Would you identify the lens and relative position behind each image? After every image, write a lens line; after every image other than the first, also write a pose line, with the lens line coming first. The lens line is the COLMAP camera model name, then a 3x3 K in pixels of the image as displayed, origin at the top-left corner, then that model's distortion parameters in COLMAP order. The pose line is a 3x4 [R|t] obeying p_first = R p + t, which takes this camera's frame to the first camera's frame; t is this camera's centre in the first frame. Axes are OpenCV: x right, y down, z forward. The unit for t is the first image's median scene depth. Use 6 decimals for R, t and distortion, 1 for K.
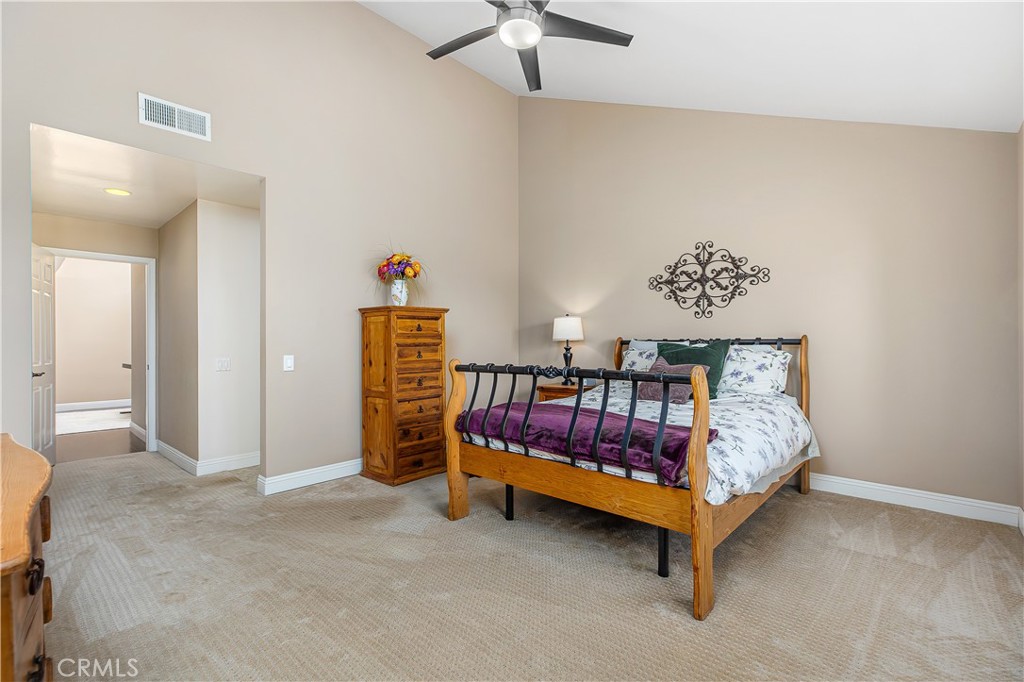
lens RADIAL K [[460.5, 0, 511.7], [0, 460.5, 343.8], [0, 0, 1]] dist [0.008280, -0.001942]
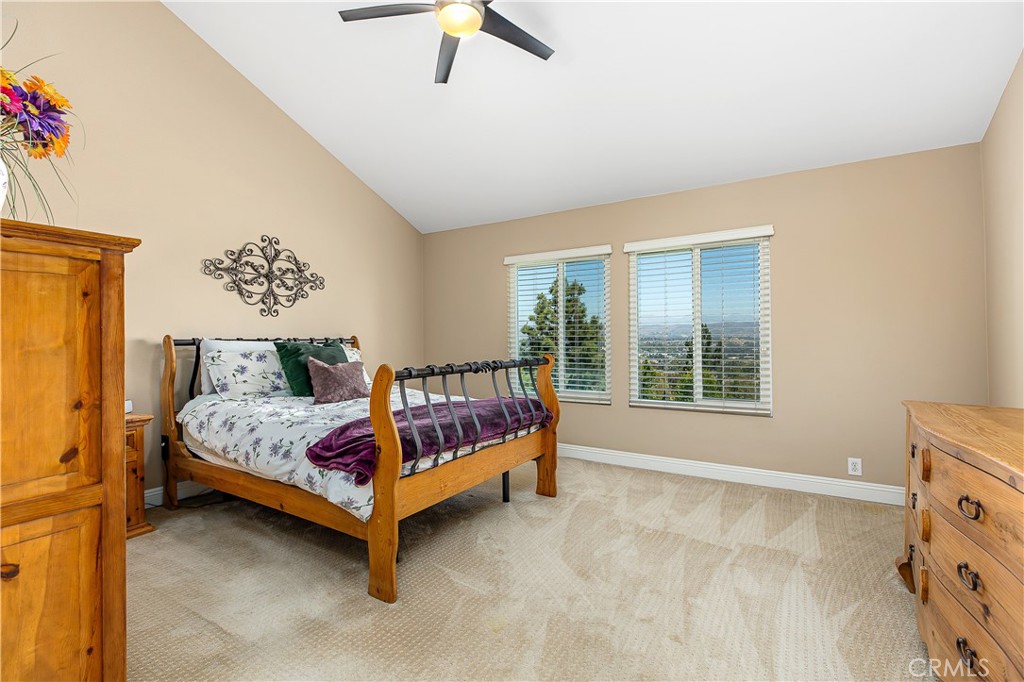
lens RADIAL K [[460.5, 0, 507.2], [0, 460.5, 336.3], [0, 0, 1]] dist [0.008280, -0.001942]
pose [[-0.173843, 0.012644, 0.984692, -0.606402], [0.010566, 0.999884, -0.010973, 0.000468], [-0.984717, 0.008497, -0.173956, 0.690221]]
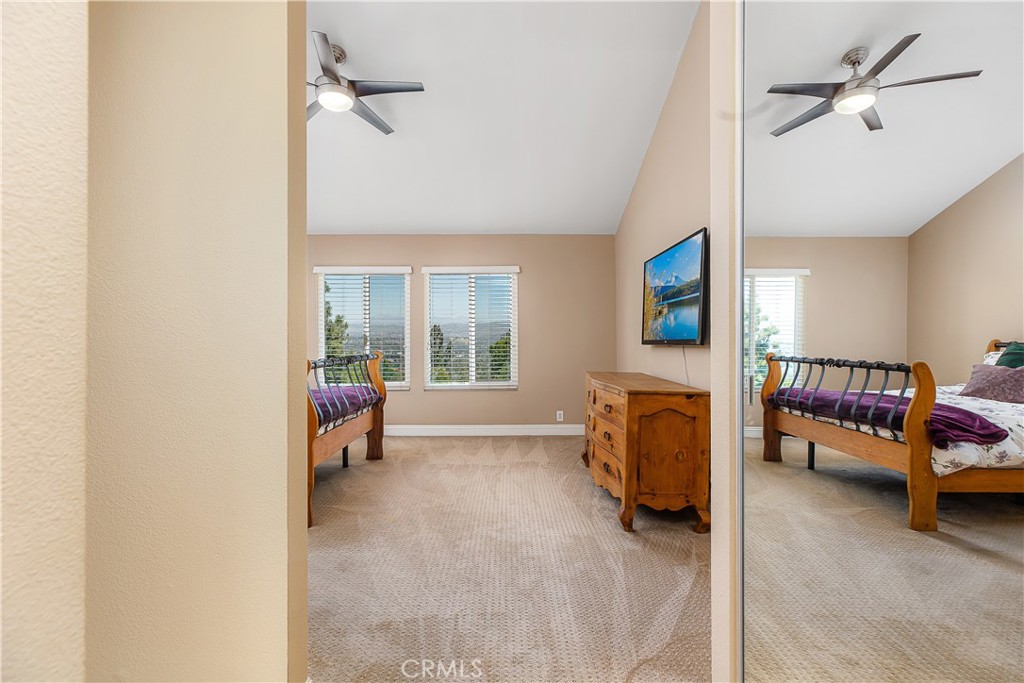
lens RADIAL K [[460.5, 0, 515.0], [0, 460.5, 339.5], [0, 0, 1]] dist [0.008280, -0.001942]
pose [[-0.682069, 0.003834, 0.731278, -0.811483], [0.008652, 0.999959, 0.002827, -0.002702], [-0.731236, 0.008255, -0.682074, 0.970936]]
